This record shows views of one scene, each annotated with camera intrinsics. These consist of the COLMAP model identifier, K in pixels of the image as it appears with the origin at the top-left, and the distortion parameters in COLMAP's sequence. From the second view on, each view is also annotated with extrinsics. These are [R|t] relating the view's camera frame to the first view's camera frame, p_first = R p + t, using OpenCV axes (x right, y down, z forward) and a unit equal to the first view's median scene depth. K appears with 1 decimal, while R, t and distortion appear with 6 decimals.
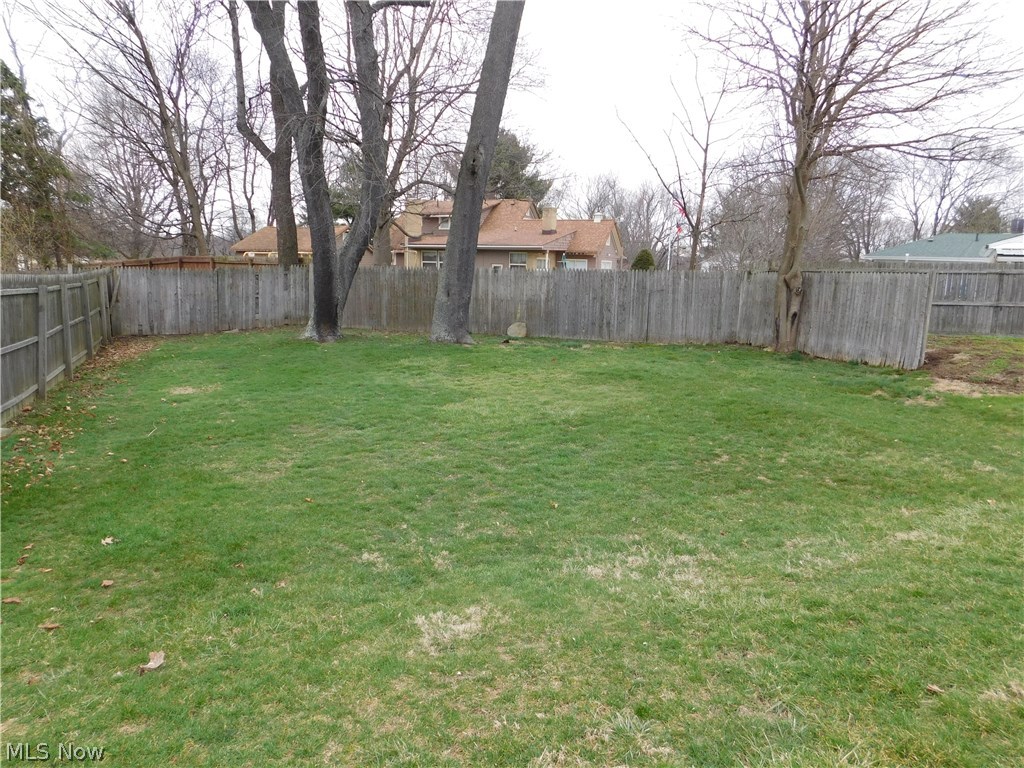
lens RADIAL K [[678.9, 0, 512.0], [0, 678.9, 384.0], [0, 0, 1]] dist [-0.011670, -0.001116]
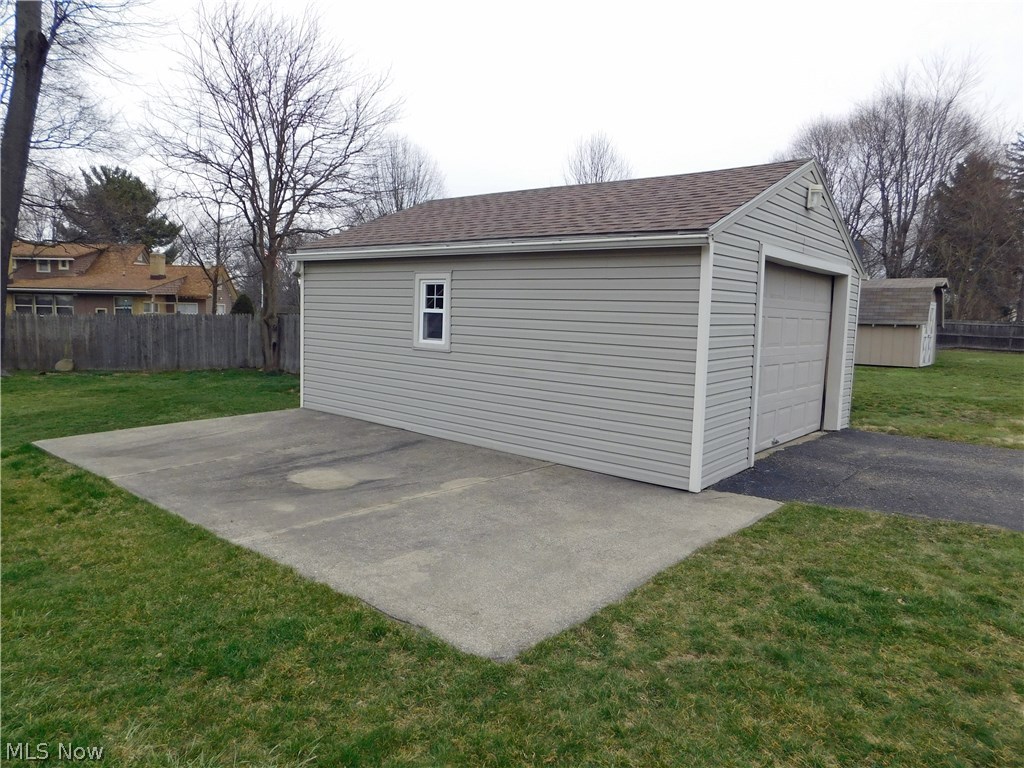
lens RADIAL K [[678.9, 0, 512.0], [0, 678.9, 384.0], [0, 0, 1]] dist [-0.011670, -0.001116]
pose [[0.899879, -0.054513, 0.432719, 0.207439], [0.079327, 0.996066, -0.039486, 0.064454], [-0.428864, 0.069859, 0.900664, -0.413786]]
